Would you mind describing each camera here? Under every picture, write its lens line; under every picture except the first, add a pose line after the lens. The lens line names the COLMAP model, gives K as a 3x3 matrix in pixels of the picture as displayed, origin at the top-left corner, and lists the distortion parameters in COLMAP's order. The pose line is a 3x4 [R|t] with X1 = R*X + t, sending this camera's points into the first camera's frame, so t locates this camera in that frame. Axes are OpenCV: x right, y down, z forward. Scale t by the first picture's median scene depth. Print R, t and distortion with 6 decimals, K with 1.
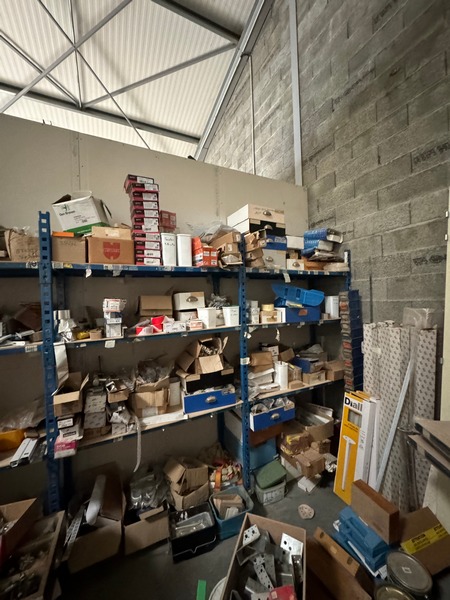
lens RADIAL K [[239.3, 0, 225.6], [0, 239.3, 299.8], [0, 0, 1]] dist [-0.002023, 0.000127]
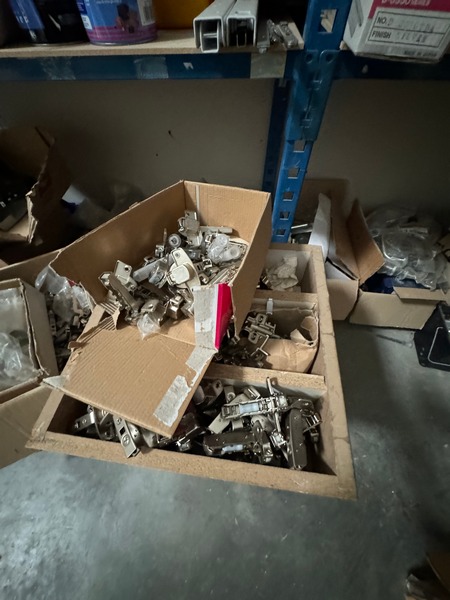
lens RADIAL K [[239.3, 0, 225.9], [0, 239.3, 302.2], [0, 0, 1]] dist [-0.002023, 0.000127]
pose [[0.854941, 0.440921, -0.273246, -0.417401], [-0.016478, 0.549584, 0.835276, 0.387720], [0.518463, -0.709610, 0.477128, 0.426120]]
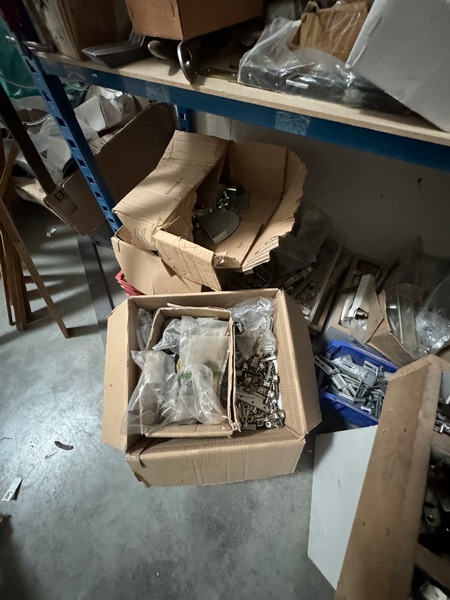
lens RADIAL K [[239.3, 0, 224.1], [0, 239.3, 298.0], [0, 0, 1]] dist [-0.002023, 0.000127]
pose [[0.555957, 0.722050, -0.411771, -0.661391], [-0.016359, 0.504796, 0.863084, 0.368445], [0.831050, -0.473101, 0.292457, 0.365437]]
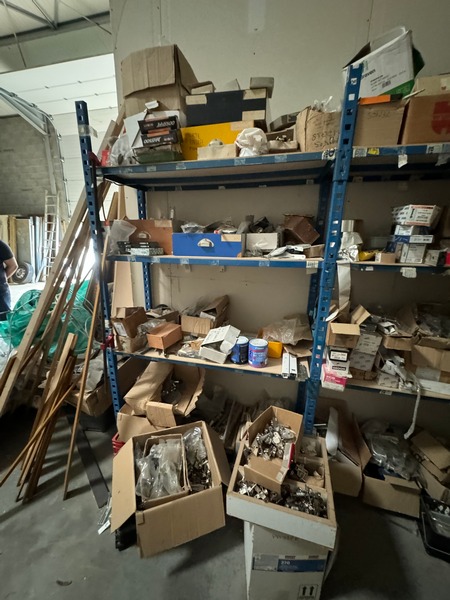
lens RADIAL K [[239.3, 0, 225.2], [0, 239.3, 300.1], [0, 0, 1]] dist [-0.002023, 0.000127]
pose [[0.758499, 0.213707, -0.615637, -0.321195], [-0.044094, 0.959366, 0.278699, 0.066644], [0.650181, -0.184247, 0.737101, 0.089536]]
